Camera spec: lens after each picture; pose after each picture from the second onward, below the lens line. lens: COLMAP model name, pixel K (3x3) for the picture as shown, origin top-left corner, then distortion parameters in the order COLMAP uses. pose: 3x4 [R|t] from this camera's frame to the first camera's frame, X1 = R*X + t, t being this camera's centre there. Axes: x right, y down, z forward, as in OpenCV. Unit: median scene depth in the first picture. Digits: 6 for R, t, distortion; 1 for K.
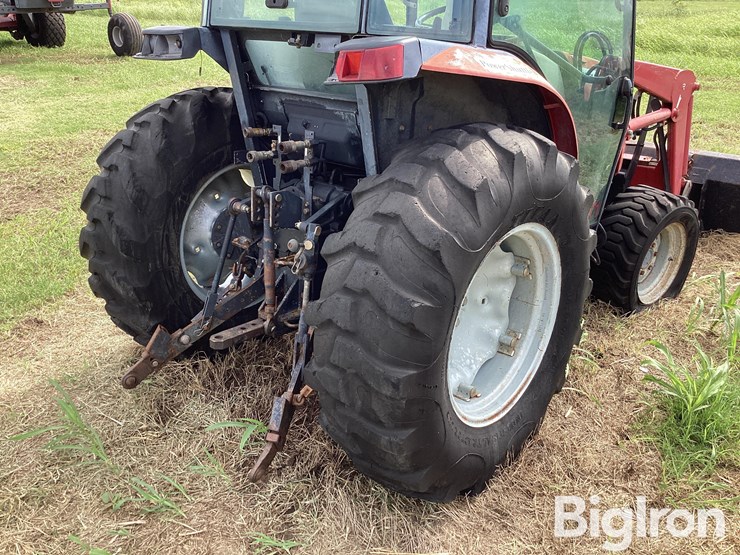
lens RADIAL K [[673.5, 0, 369.8], [0, 673.5, 280.2], [0, 0, 1]] dist [0.022622, 0.000000]
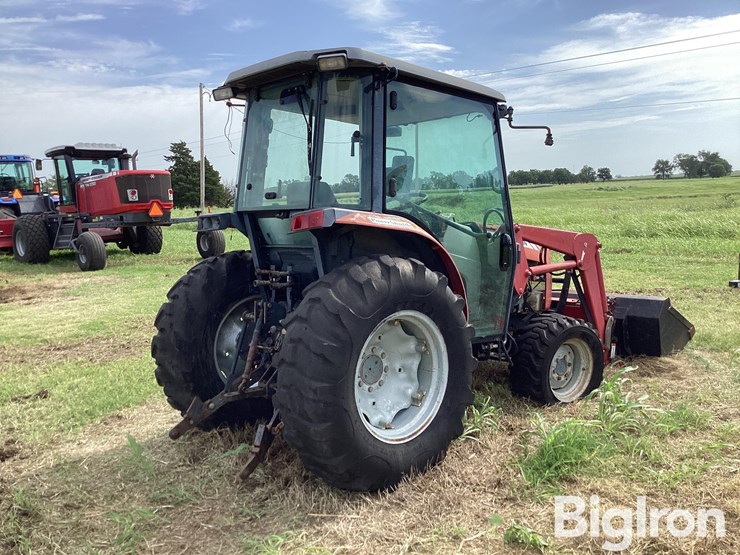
lens RADIAL K [[673.5, 0, 368.6], [0, 673.5, 276.2], [0, 0, 1]] dist [0.022622, 0.000000]
pose [[0.994003, -0.030704, -0.104950, 0.265325], [-0.000870, 0.957518, -0.288373, 0.268785], [0.109346, 0.286735, 0.951749, -0.529848]]
